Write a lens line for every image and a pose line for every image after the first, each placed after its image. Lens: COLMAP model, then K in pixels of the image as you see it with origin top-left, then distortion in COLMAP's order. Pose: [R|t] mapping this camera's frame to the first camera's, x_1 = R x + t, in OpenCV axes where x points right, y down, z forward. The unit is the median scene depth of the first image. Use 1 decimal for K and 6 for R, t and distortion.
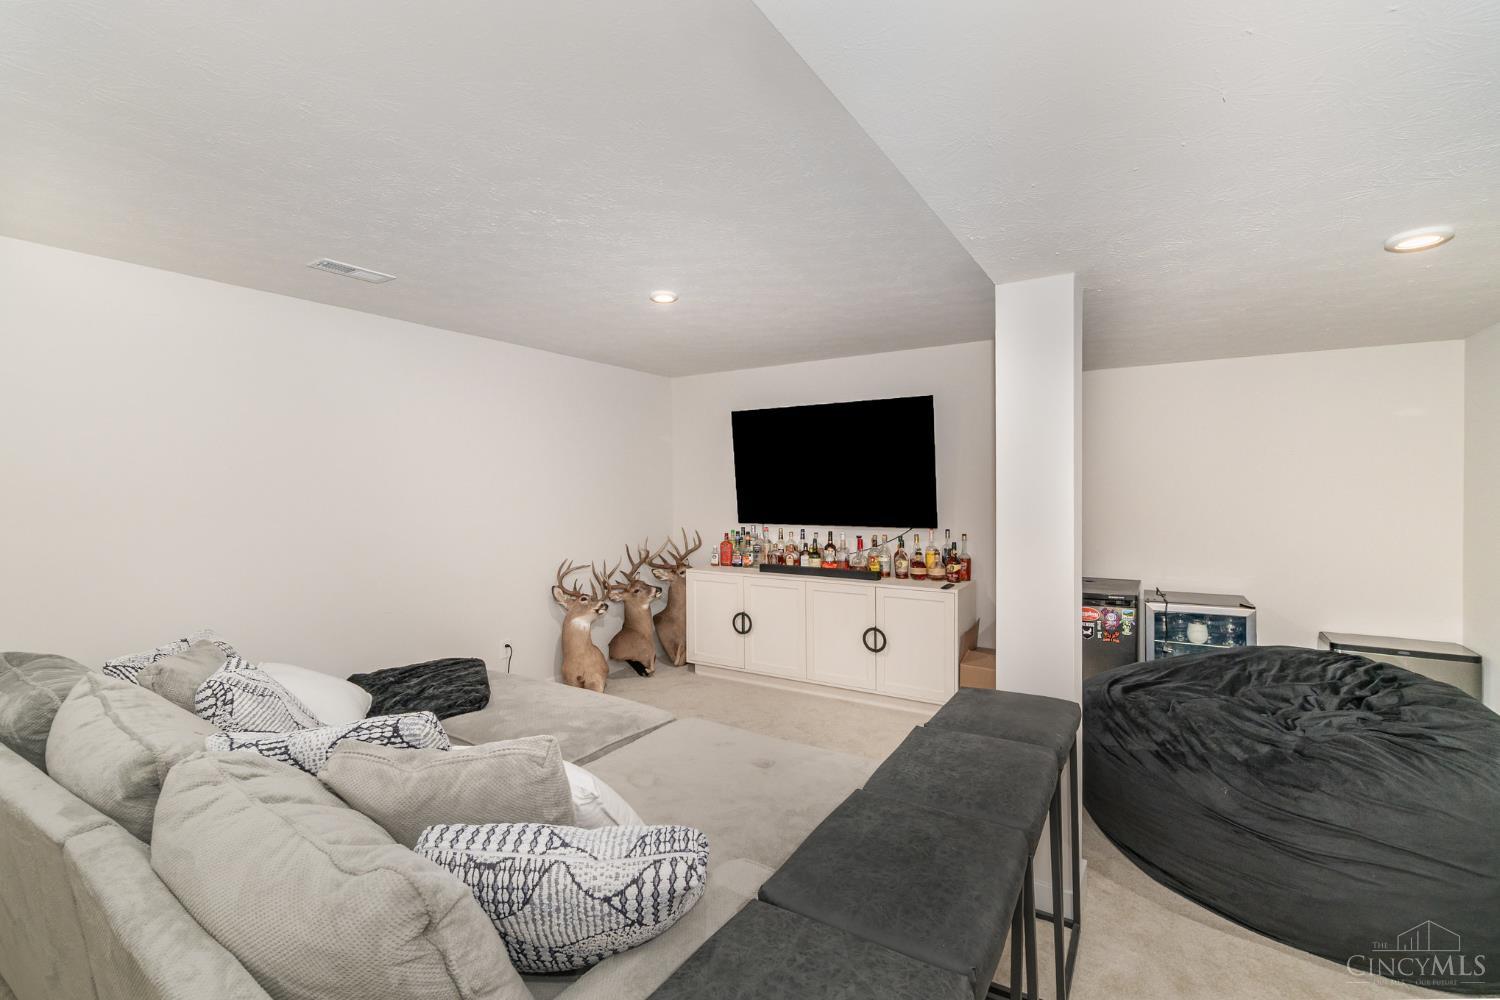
lens RADIAL K [[655.7, 0, 745.0], [0, 655.7, 491.0], [0, 0, 1]] dist [-0.002455, -0.000208]
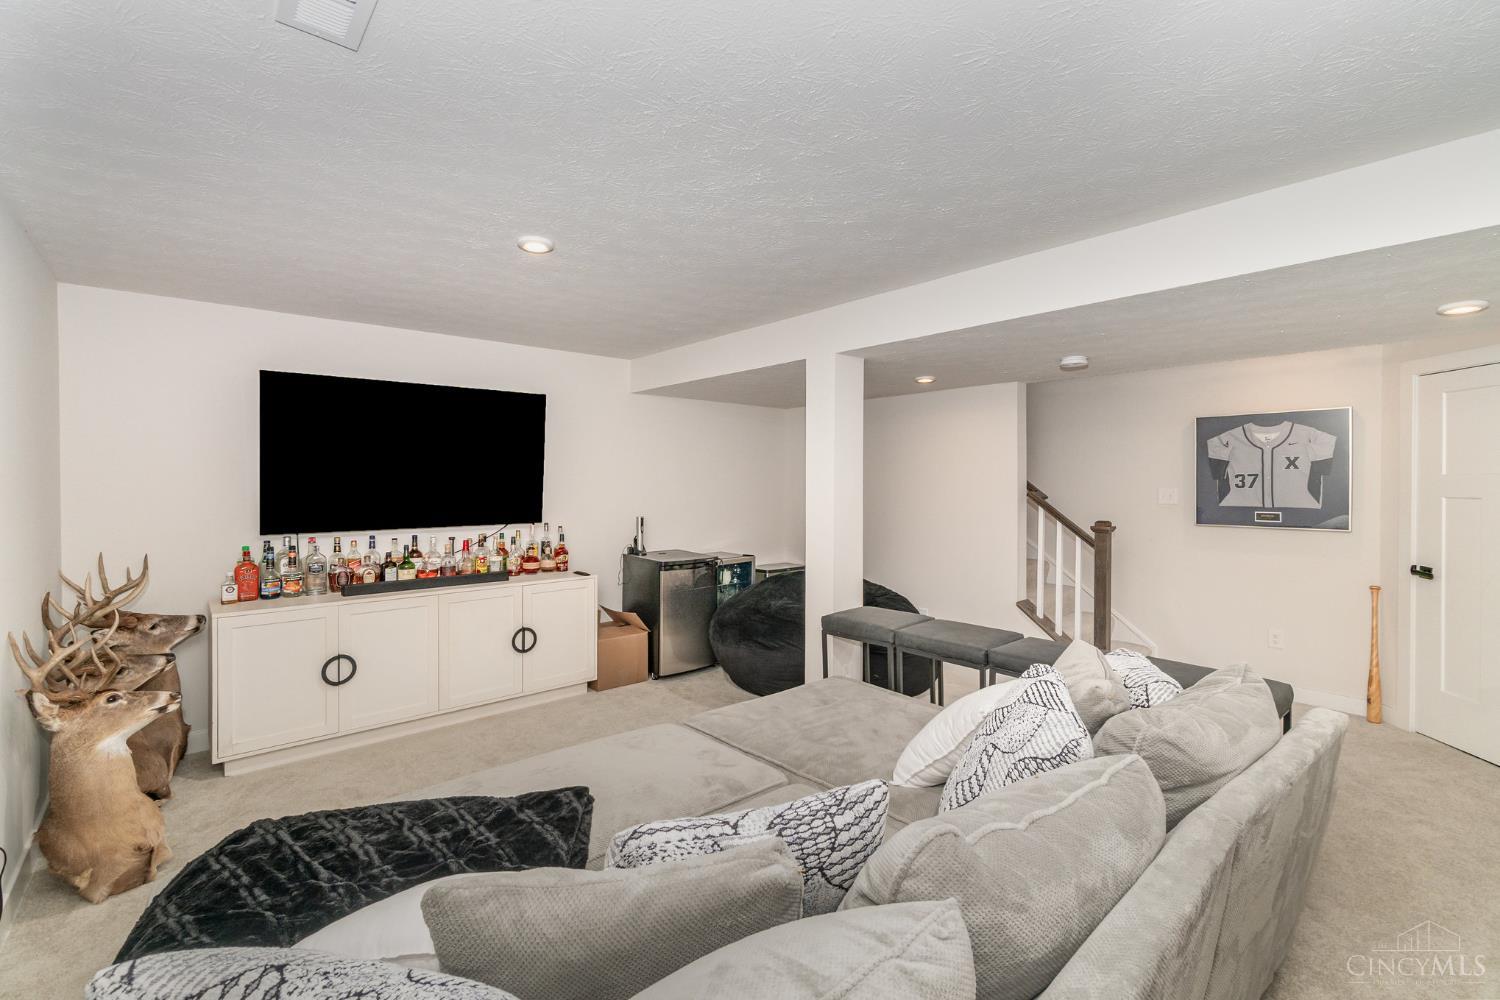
lens RADIAL K [[655.7, 0, 741.9], [0, 655.7, 492.7], [0, 0, 1]] dist [-0.002455, -0.000208]
pose [[0.311786, -0.010822, 0.950091, -0.538595], [0.008285, 0.999928, 0.008671, 0.003478], [-0.950116, 0.005168, 0.311854, 0.342416]]
